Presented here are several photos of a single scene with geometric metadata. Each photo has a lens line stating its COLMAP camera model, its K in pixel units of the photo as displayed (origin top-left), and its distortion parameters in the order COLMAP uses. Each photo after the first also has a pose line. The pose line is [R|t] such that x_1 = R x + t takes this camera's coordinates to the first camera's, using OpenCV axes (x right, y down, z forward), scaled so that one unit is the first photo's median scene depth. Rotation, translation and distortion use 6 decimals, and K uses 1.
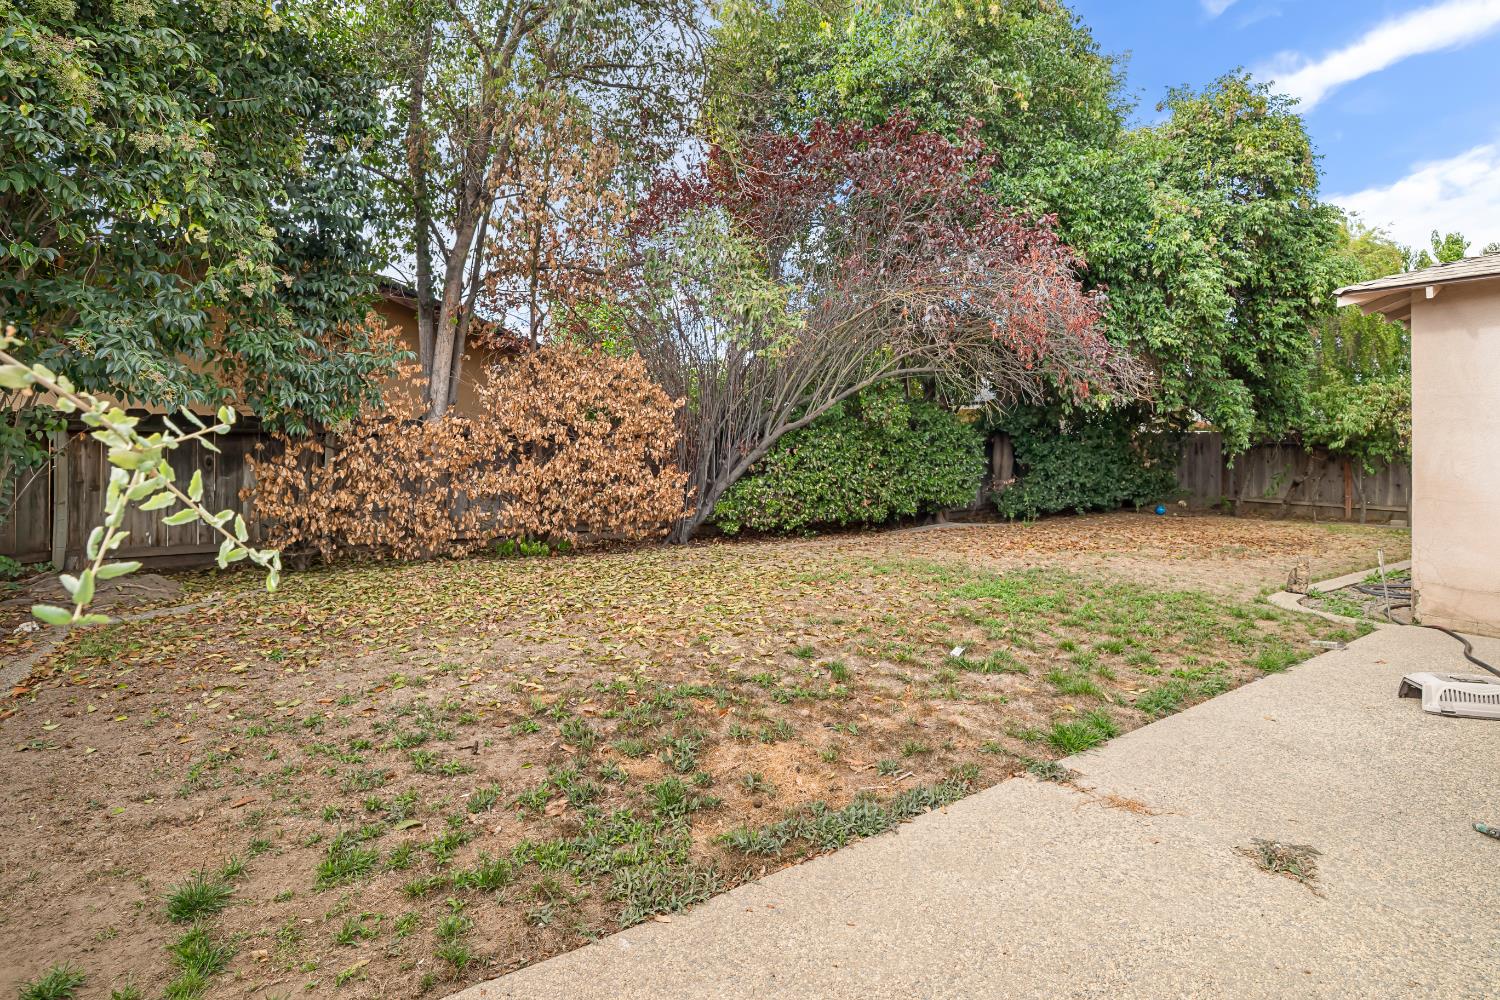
lens RADIAL K [[780.5, 0, 753.8], [0, 780.5, 466.6], [0, 0, 1]] dist [-0.026423, 0.000698]
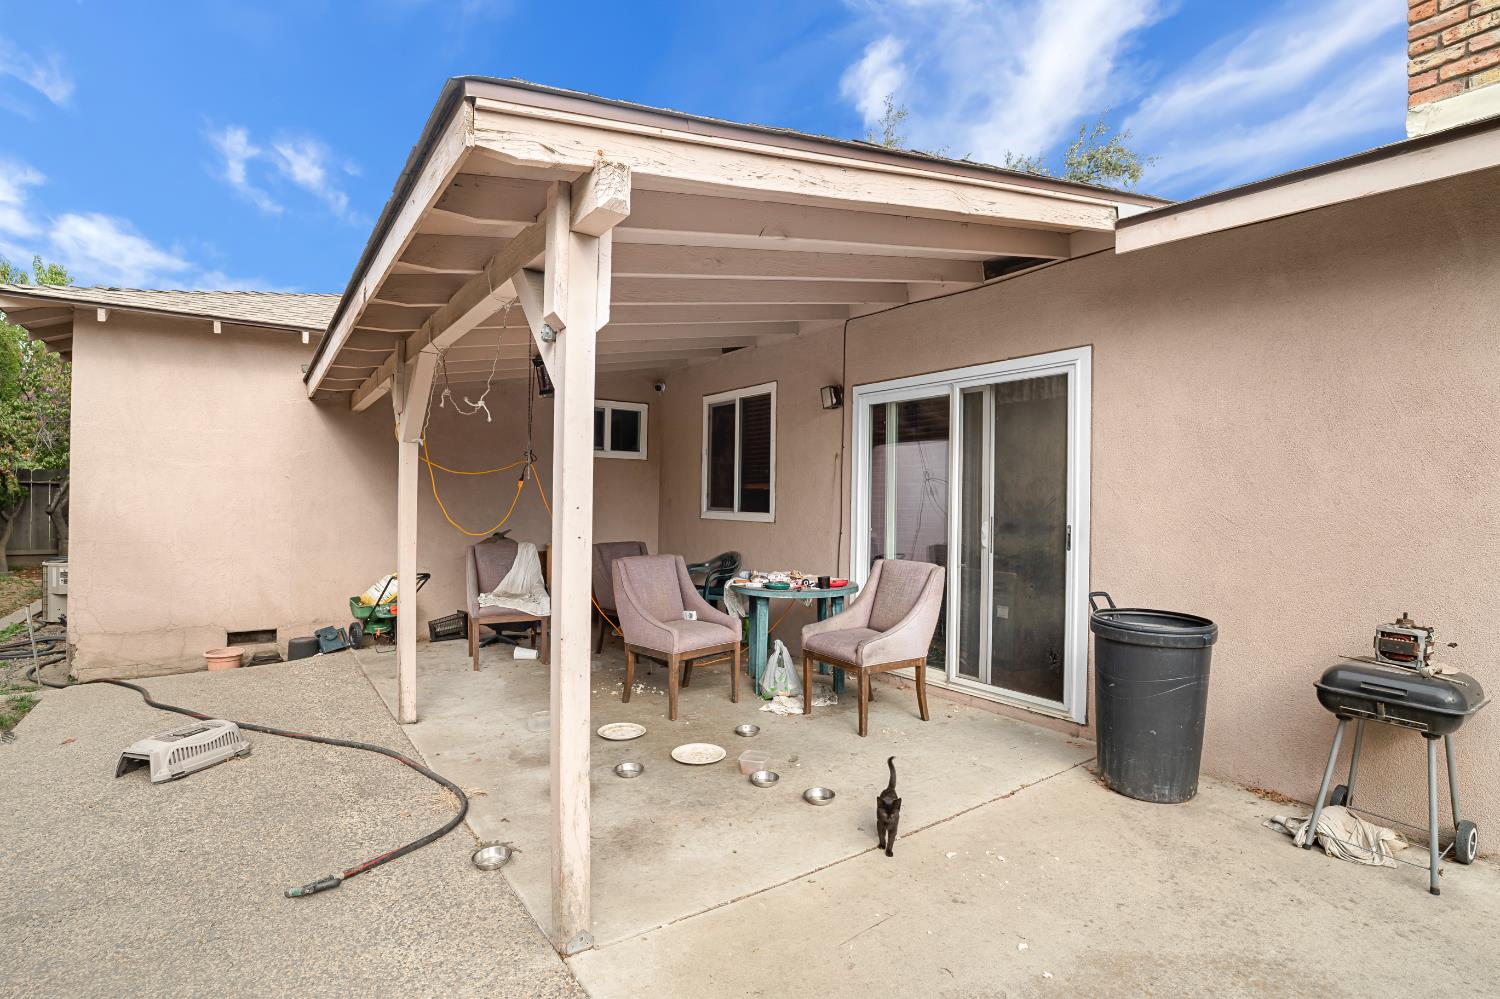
lens RADIAL K [[727.9, 0, 770.4], [0, 727.9, 490.3], [0, 0, 1]] dist [-0.023278, 0.000439]
pose [[0.000666, 0.003700, 0.999993, 0.042809], [0.014871, 0.999883, -0.003709, -0.004588], [-0.999889, 0.014873, 0.000611, 0.233035]]
